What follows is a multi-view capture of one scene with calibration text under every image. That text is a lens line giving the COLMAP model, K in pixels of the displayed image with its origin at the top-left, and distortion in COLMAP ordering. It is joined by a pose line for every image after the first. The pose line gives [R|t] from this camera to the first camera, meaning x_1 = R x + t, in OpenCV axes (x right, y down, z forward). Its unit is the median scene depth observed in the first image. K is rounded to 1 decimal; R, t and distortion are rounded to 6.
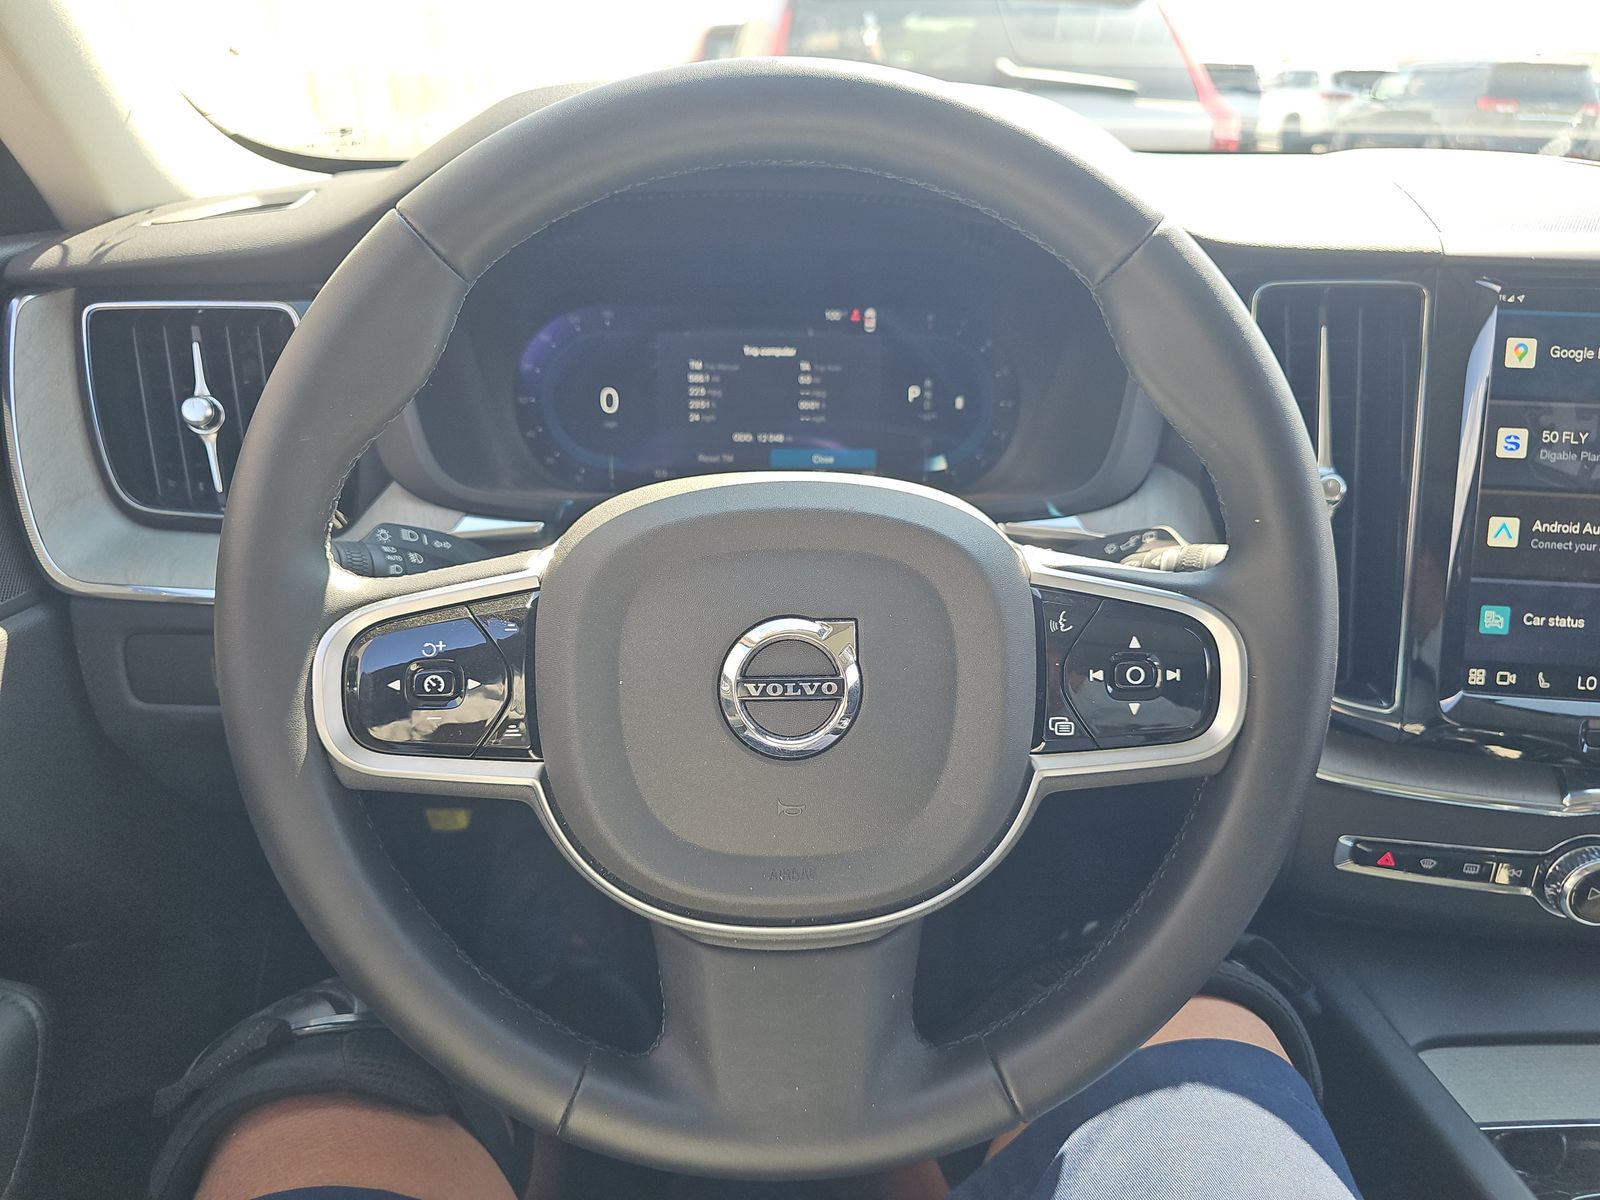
lens RADIAL K [[1127.4, 0, 800.0], [0, 1127.4, 600.0], [0, 0, 1]] dist [0.032780, -0.008646]
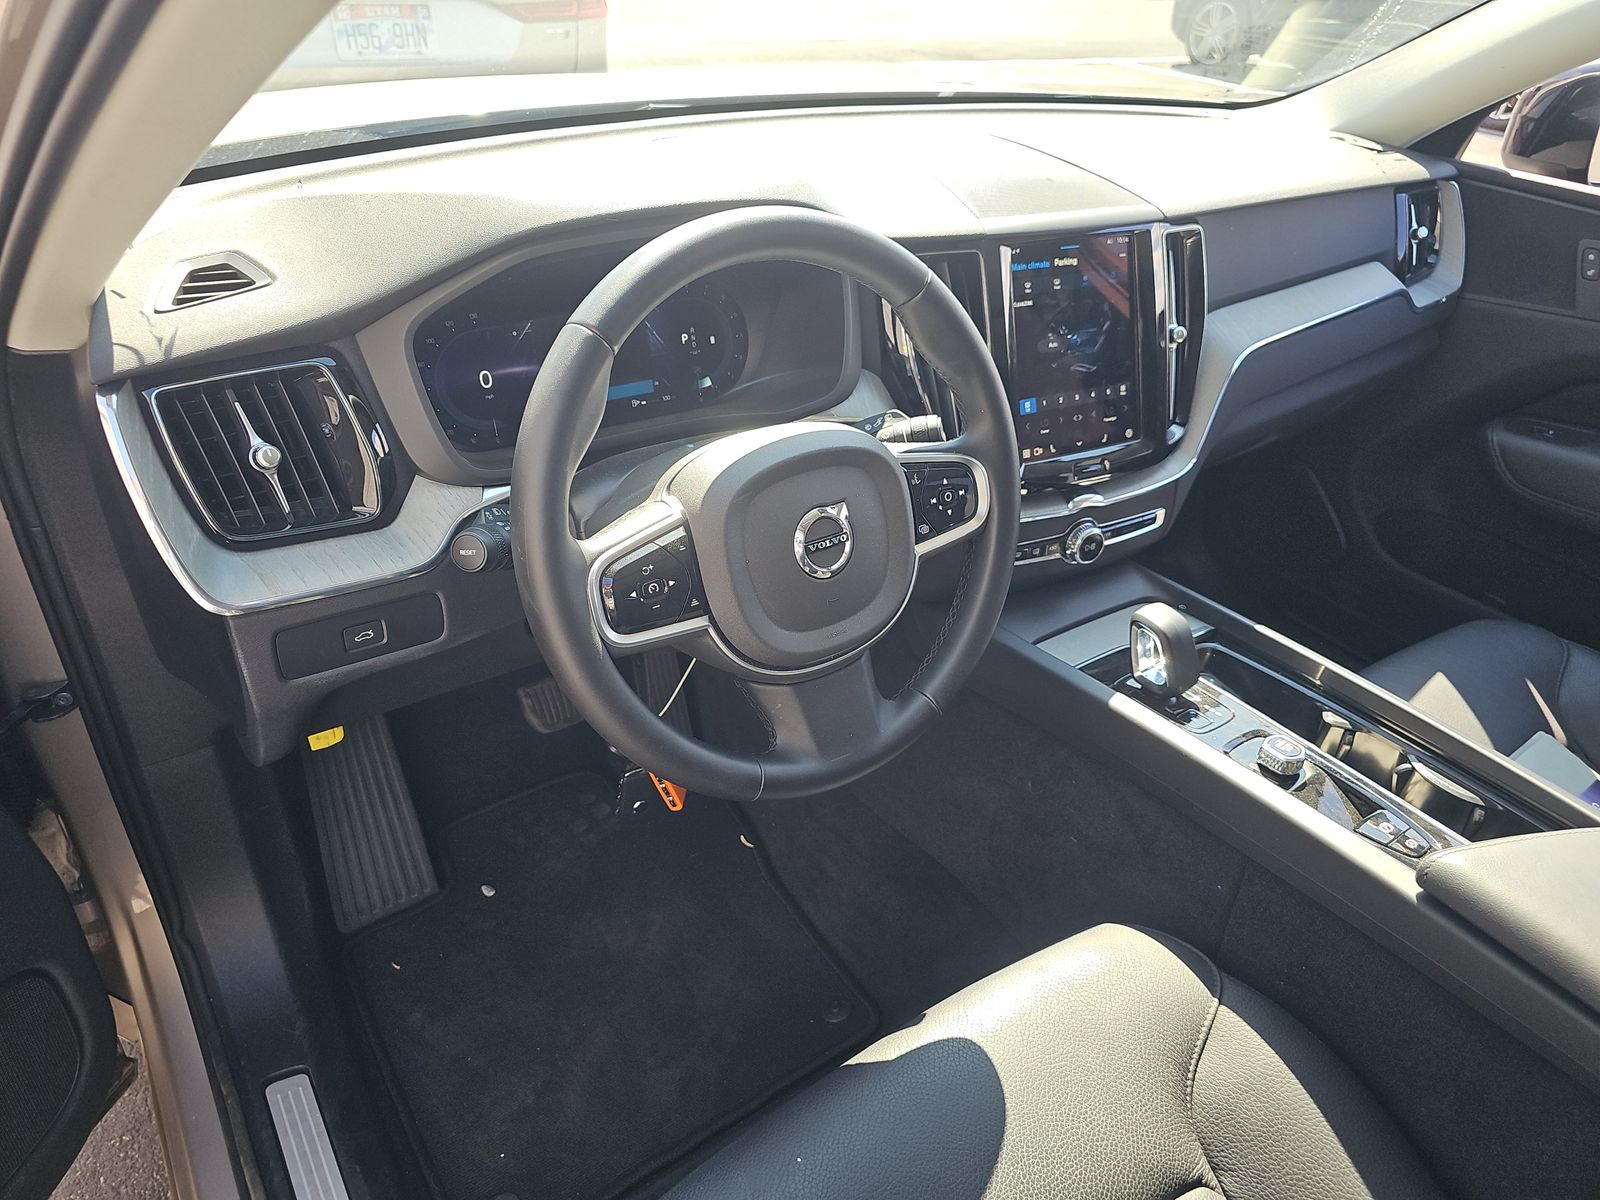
lens RADIAL K [[1127.4, 0, 800.0], [0, 1127.4, 600.0], [0, 0, 1]] dist [0.032780, -0.008646]
pose [[0.849124, -0.268421, 0.454904, -0.679348], [0.187551, 0.958346, 0.215399, -0.181924], [-0.493773, -0.097583, 0.864098, -0.497260]]
